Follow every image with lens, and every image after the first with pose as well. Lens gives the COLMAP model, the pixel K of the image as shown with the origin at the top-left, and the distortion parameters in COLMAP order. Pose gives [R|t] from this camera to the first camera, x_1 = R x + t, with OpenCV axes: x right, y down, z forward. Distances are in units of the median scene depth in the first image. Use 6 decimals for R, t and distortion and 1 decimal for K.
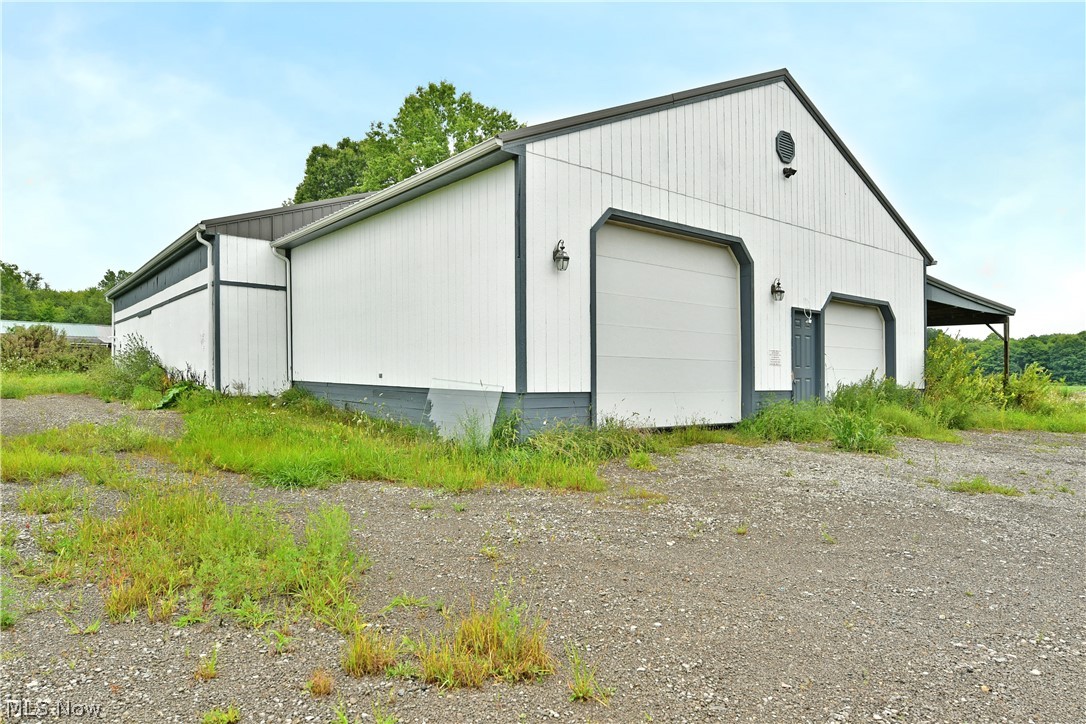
lens RADIAL K [[657.5, 0, 543.0], [0, 657.5, 362.0], [0, 0, 1]] dist [-0.008299, -0.001934]
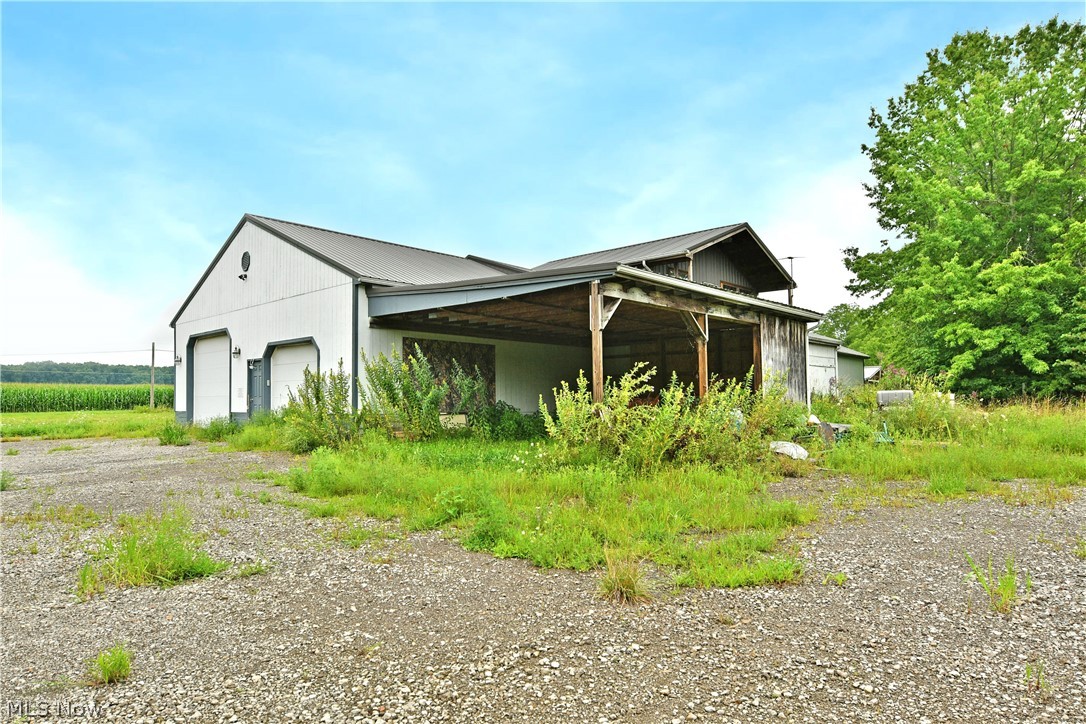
lens RADIAL K [[657.5, 0, 543.0], [0, 657.5, 362.0], [0, 0, 1]] dist [-0.008299, -0.001934]
pose [[0.137112, -0.070315, -0.988057, 2.008182], [0.025576, 0.997396, -0.067430, 0.045657], [0.990225, -0.016025, 0.138553, 1.469204]]
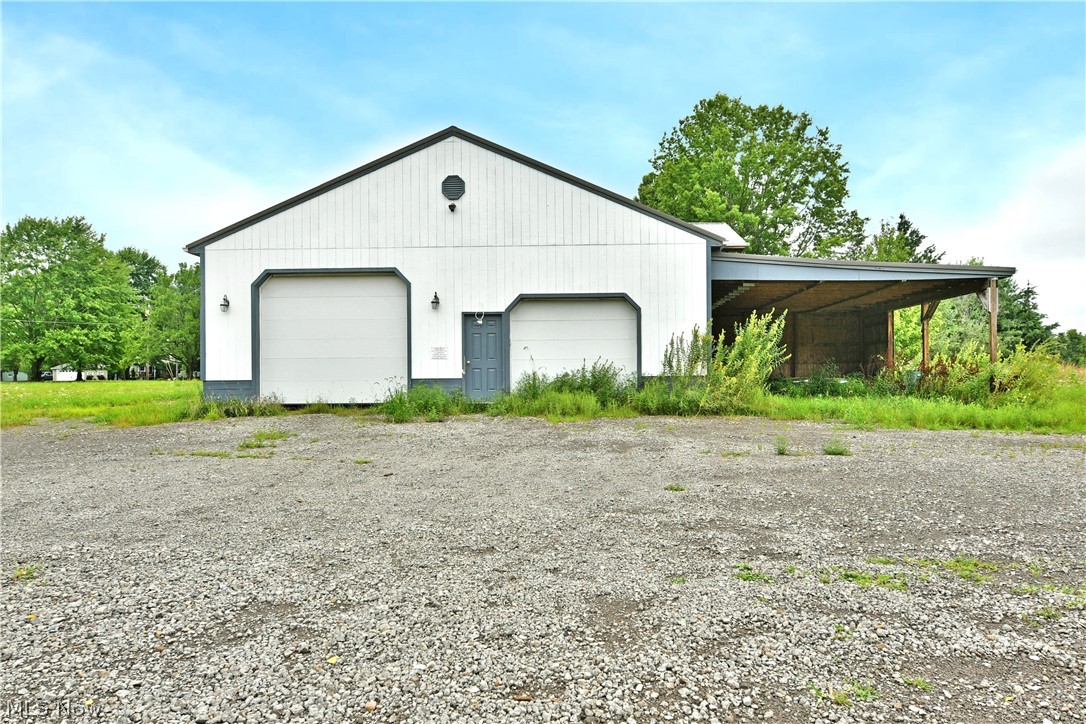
lens RADIAL K [[663.4, 0, 585.2], [0, 663.4, 360.3], [0, 0, 1]] dist [-0.005457, -0.001831]
pose [[0.756451, -0.026579, -0.653510, 1.368453], [0.026010, 0.999606, -0.010548, 0.027551], [0.653533, -0.009018, 0.756844, 0.189554]]
